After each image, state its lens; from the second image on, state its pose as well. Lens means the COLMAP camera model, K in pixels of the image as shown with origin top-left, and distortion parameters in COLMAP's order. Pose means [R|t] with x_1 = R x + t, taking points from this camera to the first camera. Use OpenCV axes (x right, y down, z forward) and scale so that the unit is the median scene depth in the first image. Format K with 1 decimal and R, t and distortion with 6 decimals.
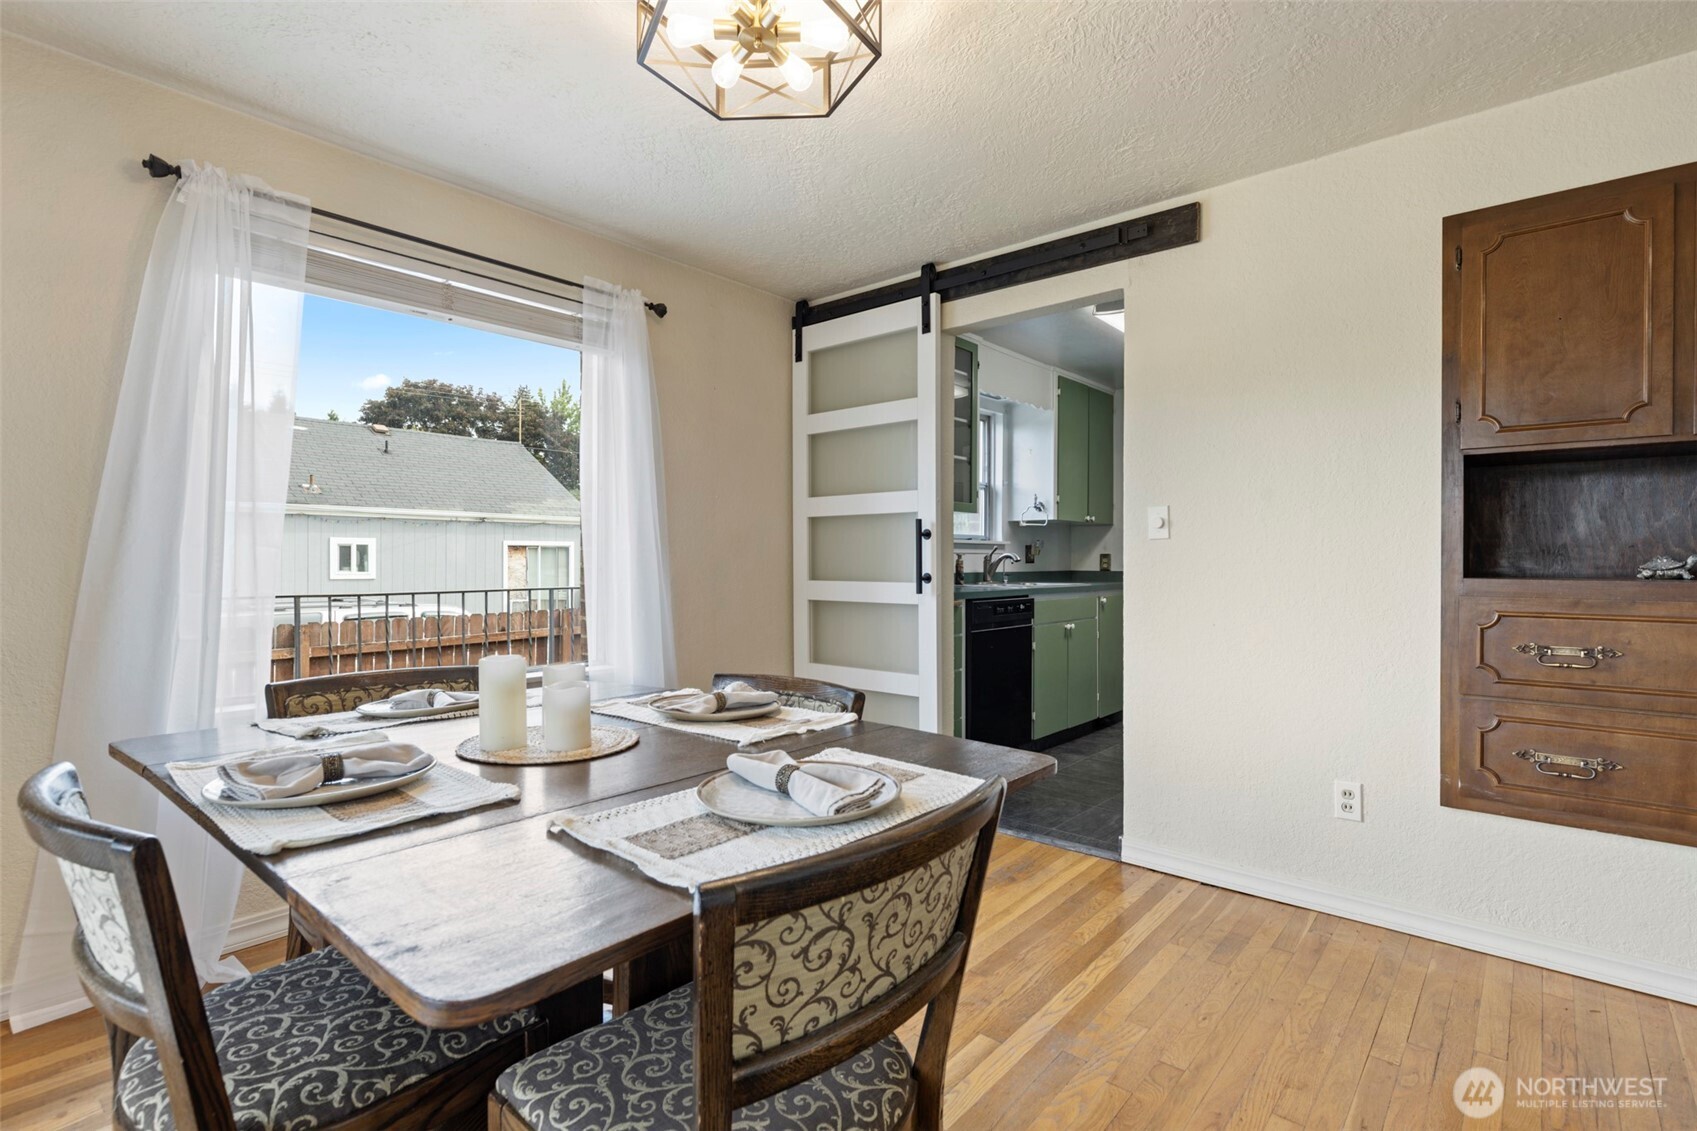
lens RADIAL K [[792.9, 0, 855.4], [0, 792.9, 566.9], [0, 0, 1]] dist [-0.010895, -0.000150]
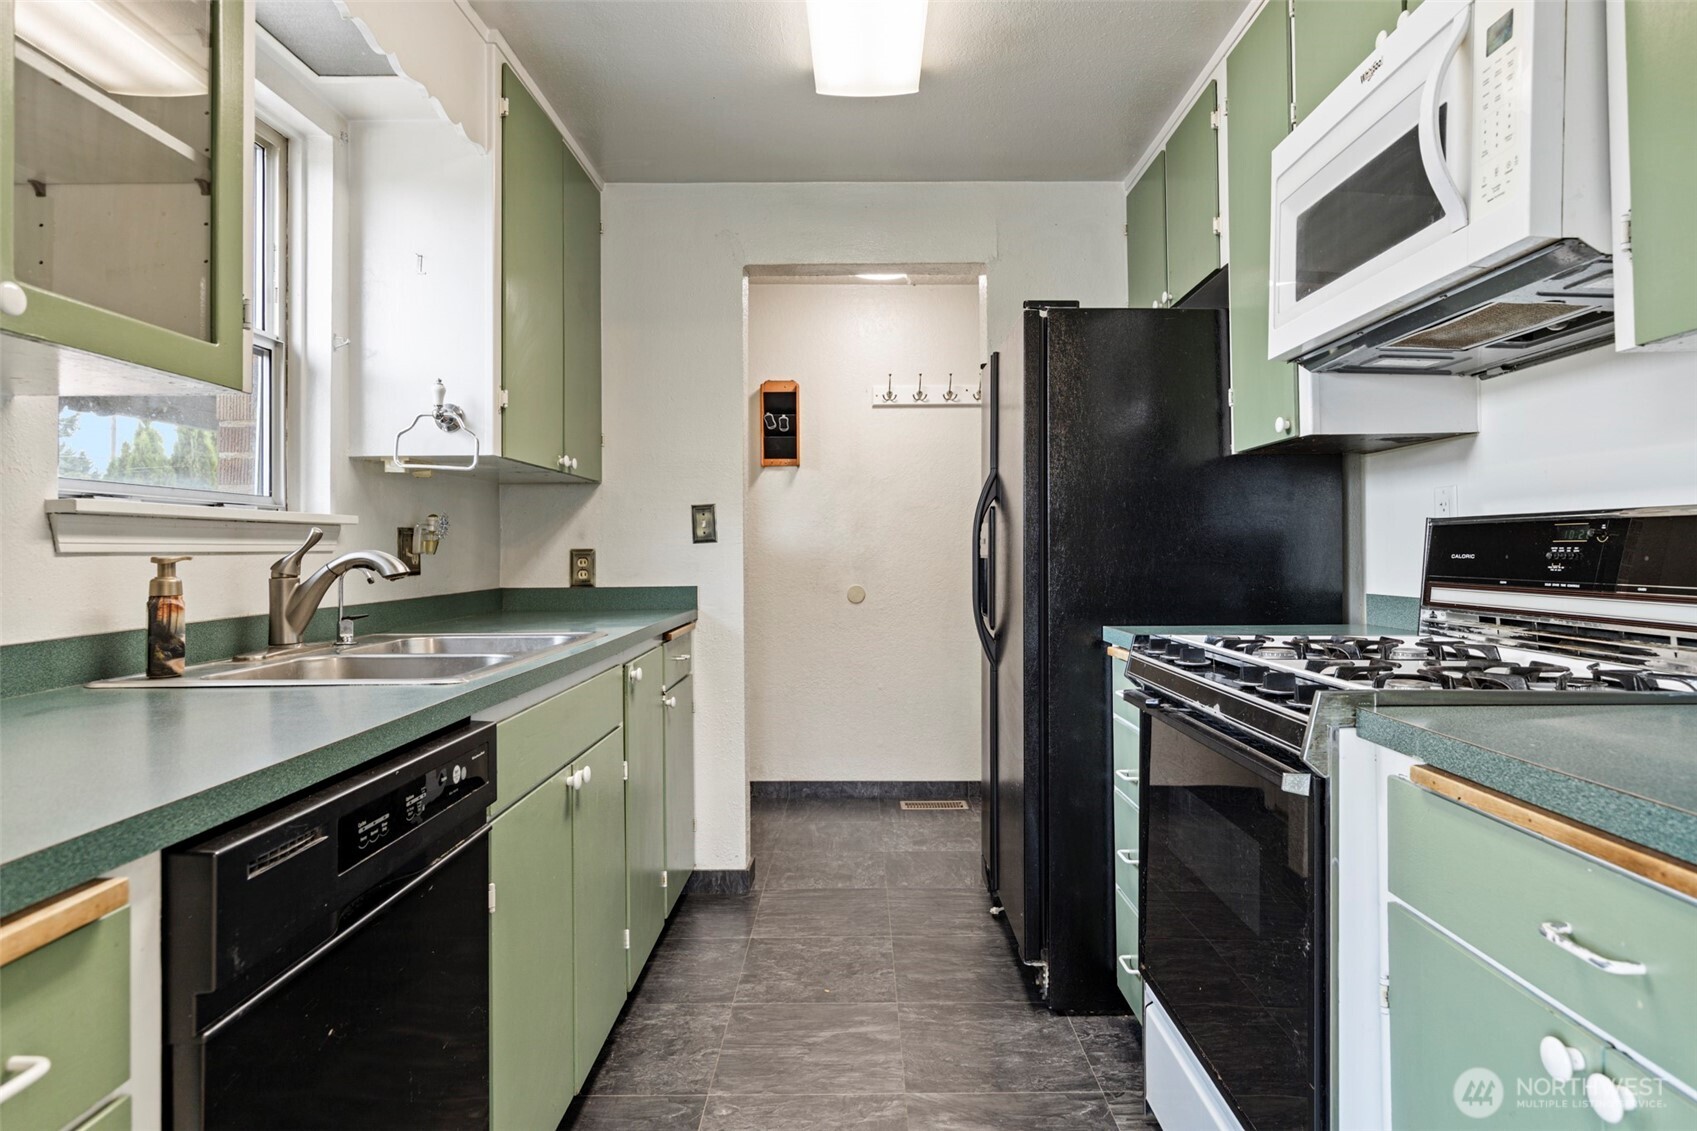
lens RADIAL K [[972.1, 0, 851.7], [0, 972.1, 550.4], [0, 0, 1]] dist [-0.007176, -0.000179]
pose [[0.756926, -0.003641, 0.653490, 0.082903], [0.007969, 0.999962, -0.003658, -0.013614], [-0.653452, 0.007977, 0.756926, 0.541483]]
